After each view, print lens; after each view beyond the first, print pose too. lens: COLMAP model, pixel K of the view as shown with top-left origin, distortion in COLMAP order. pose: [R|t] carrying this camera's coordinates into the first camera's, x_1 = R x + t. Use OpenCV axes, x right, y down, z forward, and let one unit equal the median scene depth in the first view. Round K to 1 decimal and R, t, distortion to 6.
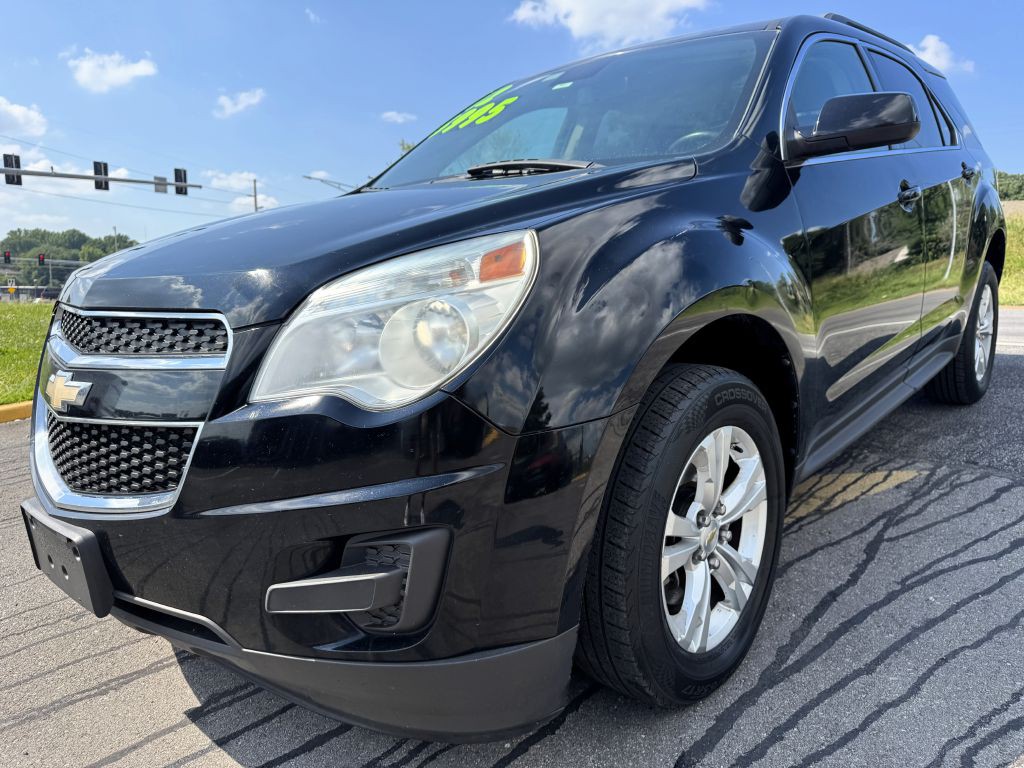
lens RADIAL K [[703.6, 0, 508.9], [0, 703.6, 380.7], [0, 0, 1]] dist [-0.008221, -0.007035]
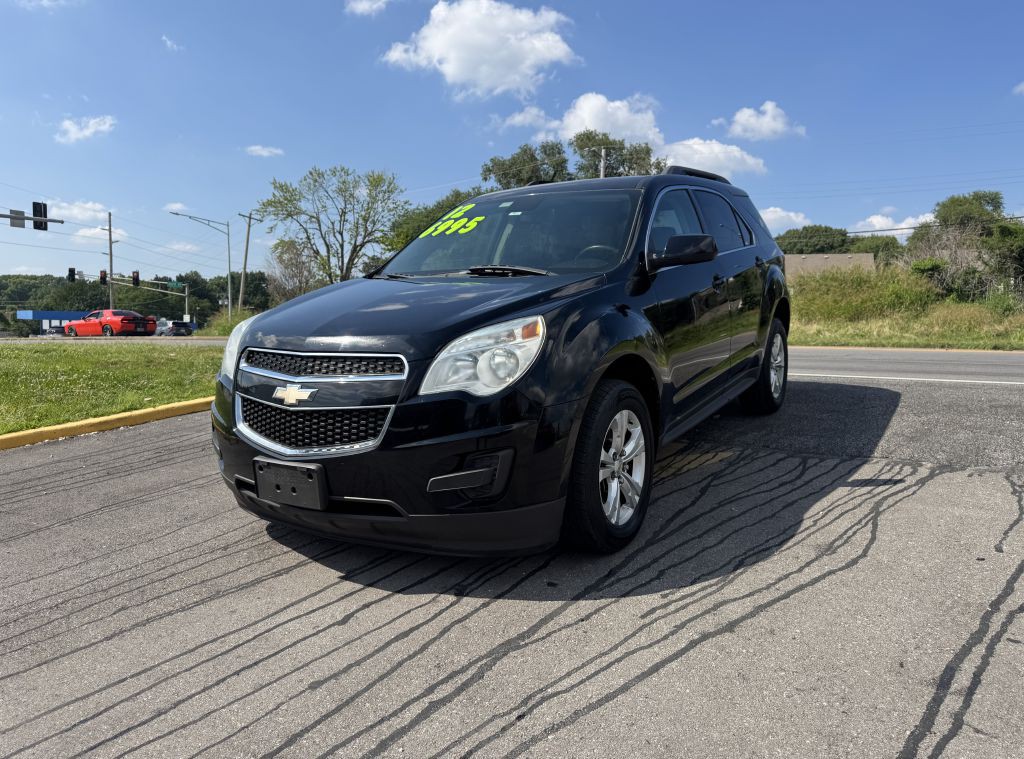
lens RADIAL K [[735.4, 0, 511.8], [0, 735.4, 373.0], [0, 0, 1]] dist [0.010424, -0.007204]
pose [[0.982337, -0.006928, 0.186991, -0.306288], [0.019917, 0.997509, -0.067674, 0.073918], [-0.186057, 0.070203, 0.980028, -0.766744]]
